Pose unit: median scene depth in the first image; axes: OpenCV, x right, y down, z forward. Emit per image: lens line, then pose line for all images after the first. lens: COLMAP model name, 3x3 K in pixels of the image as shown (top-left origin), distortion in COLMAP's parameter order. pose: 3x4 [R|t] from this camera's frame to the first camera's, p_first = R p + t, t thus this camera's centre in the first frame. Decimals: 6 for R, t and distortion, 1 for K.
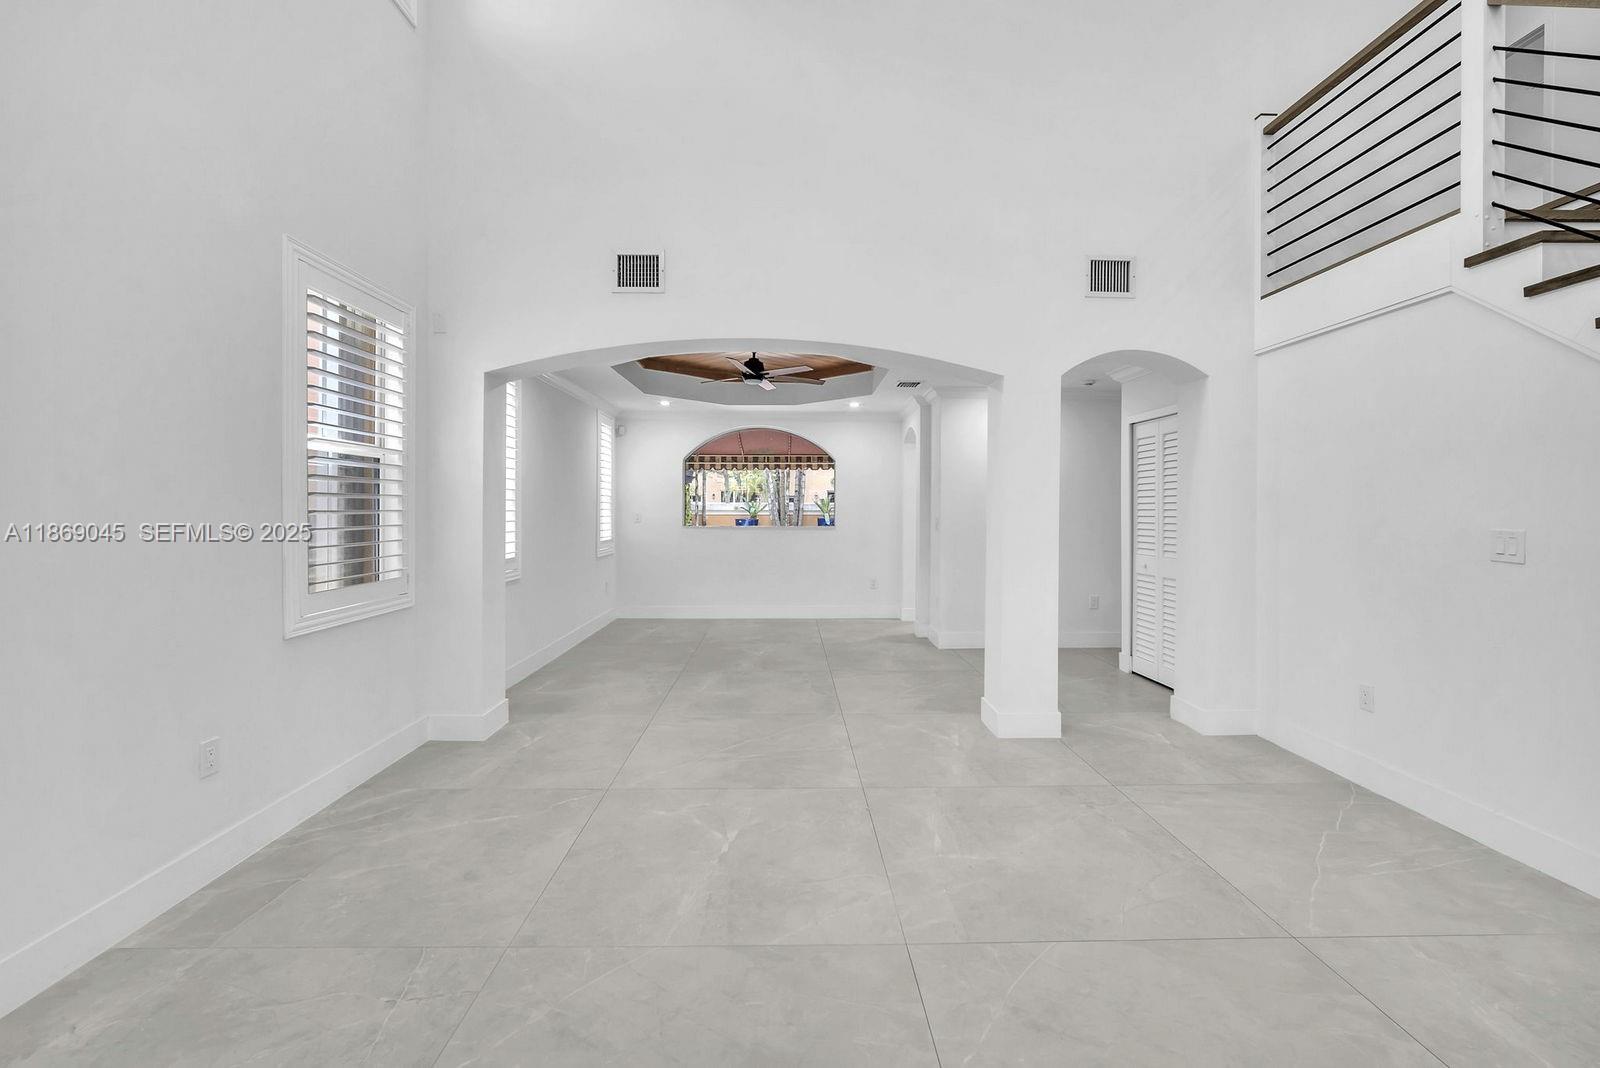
lens RADIAL K [[711.5, 0, 799.5], [0, 711.5, 516.3], [0, 0, 1]] dist [-0.005160, -0.000101]
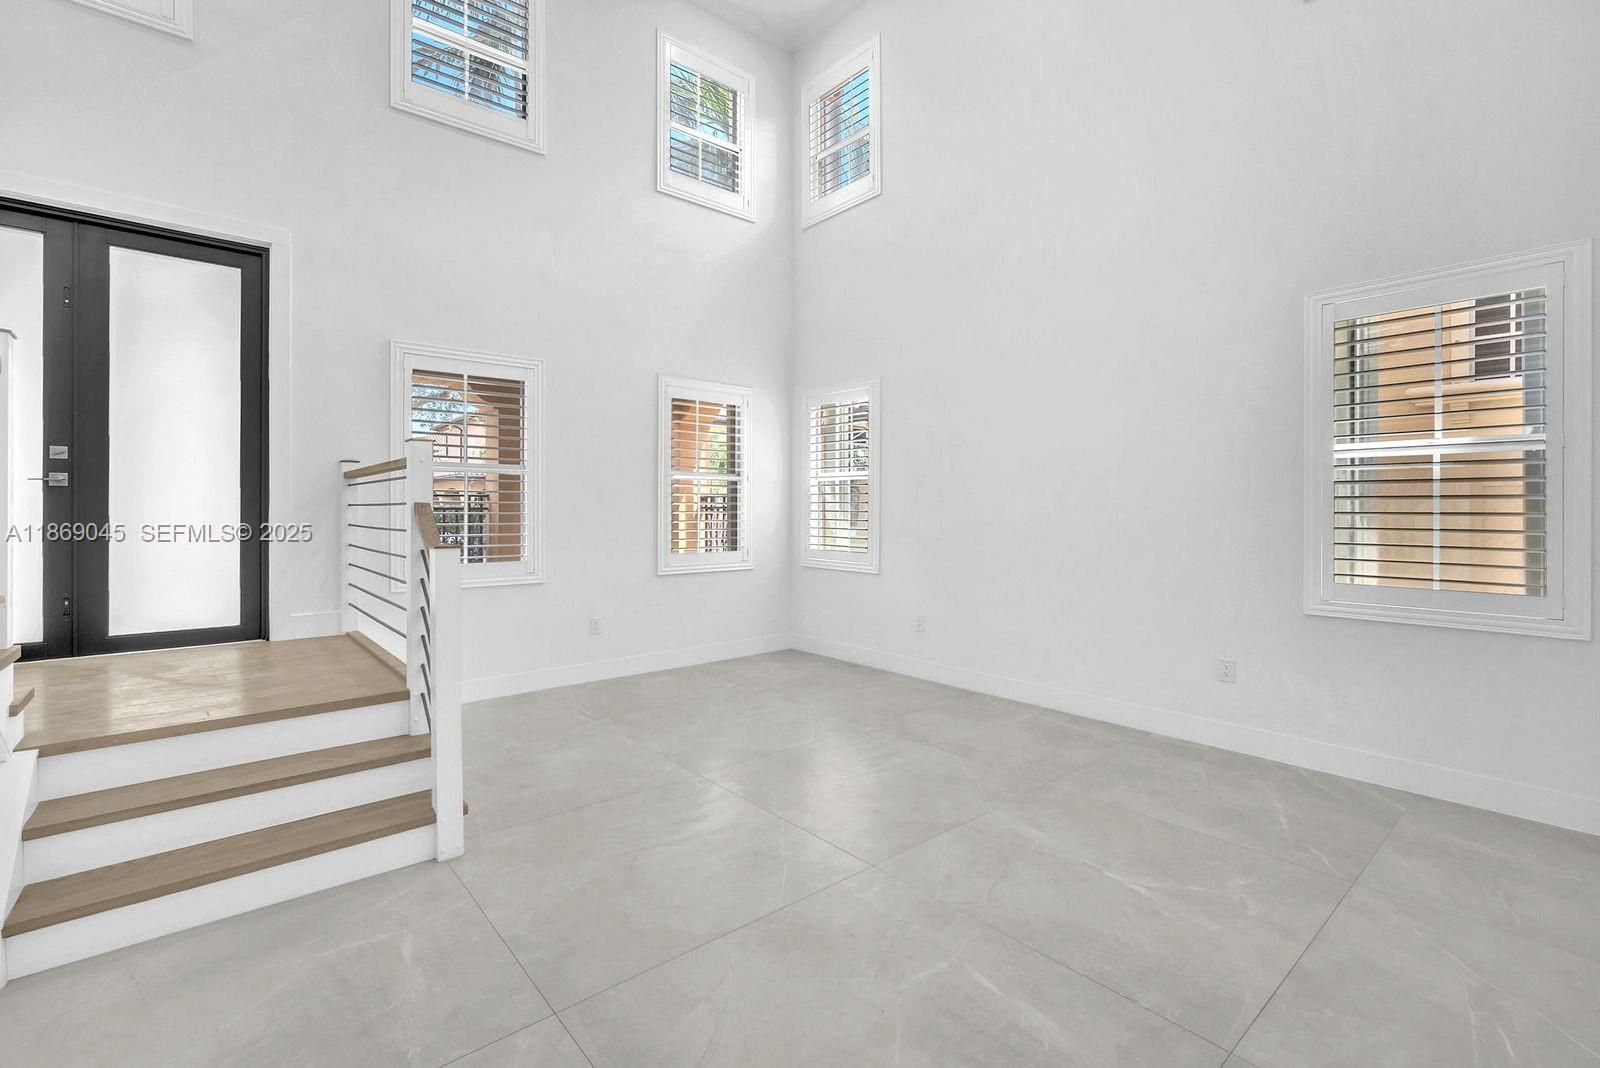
lens RADIAL K [[711.5, 0, 799.5], [0, 711.5, 516.3], [0, 0, 1]] dist [-0.005160, -0.000101]
pose [[-0.773416, 0.003616, -0.633888, 0.765339], [-0.010622, 0.999769, 0.018663, -0.014901], [0.633809, 0.021168, -0.773200, 1.389930]]
